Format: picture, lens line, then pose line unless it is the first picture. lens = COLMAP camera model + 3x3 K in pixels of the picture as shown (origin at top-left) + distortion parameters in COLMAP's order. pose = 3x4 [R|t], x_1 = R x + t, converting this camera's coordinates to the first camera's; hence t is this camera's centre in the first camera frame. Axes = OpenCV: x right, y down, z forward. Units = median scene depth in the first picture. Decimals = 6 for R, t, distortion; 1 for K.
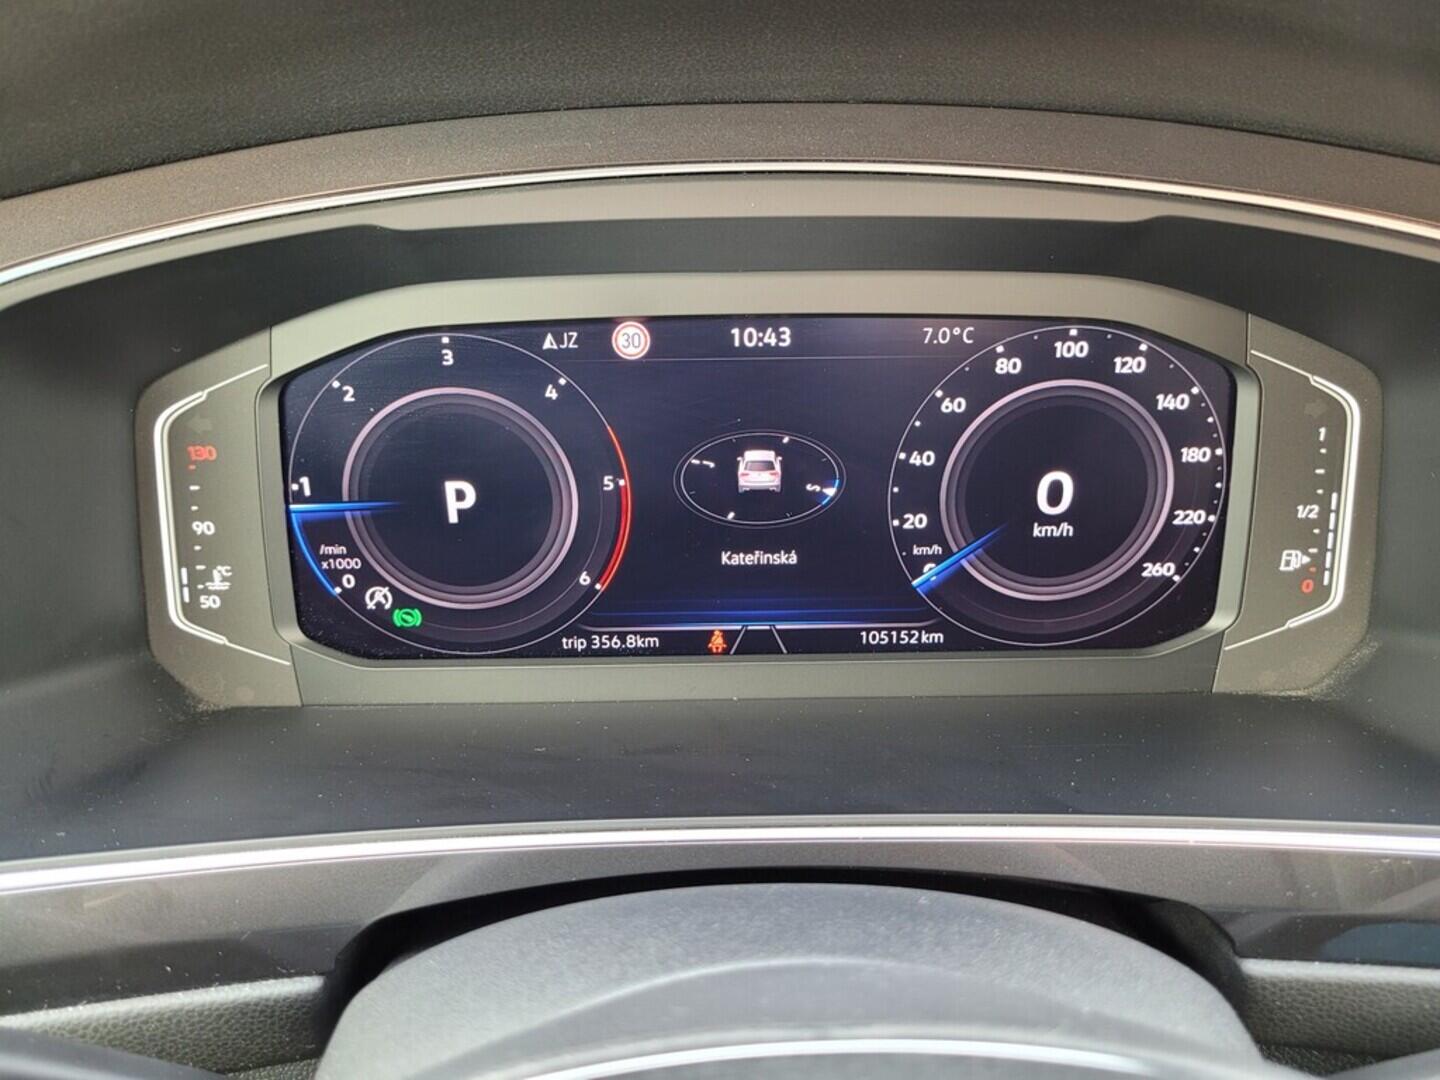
lens RADIAL K [[1106.8, 0, 699.6], [0, 1106.8, 521.9], [0, 0, 1]] dist [0.029088, -0.028334]
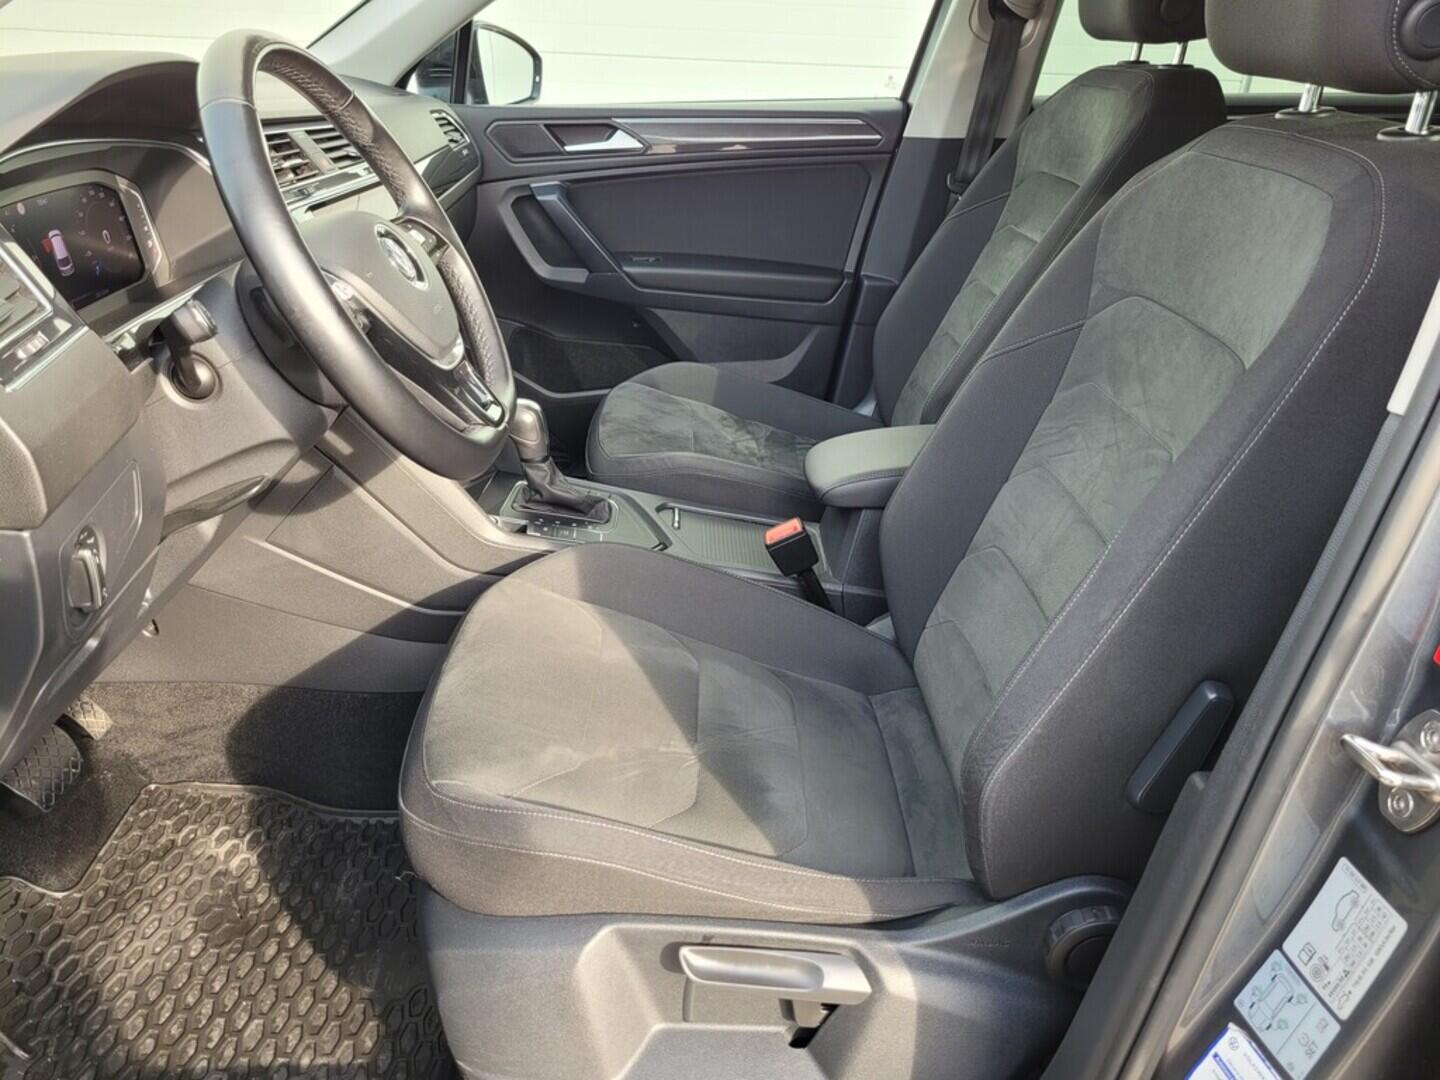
lens RADIAL K [[1100.5, 0, 712.3], [0, 1100.5, 535.0], [0, 0, 1]] dist [0.039647, -0.039554]
pose [[-0.008625, -0.416375, 0.909152, -3.143277], [0.439720, 0.814985, 0.377420, 0.248155], [-0.898093, 0.403028, 0.176060, -0.883572]]
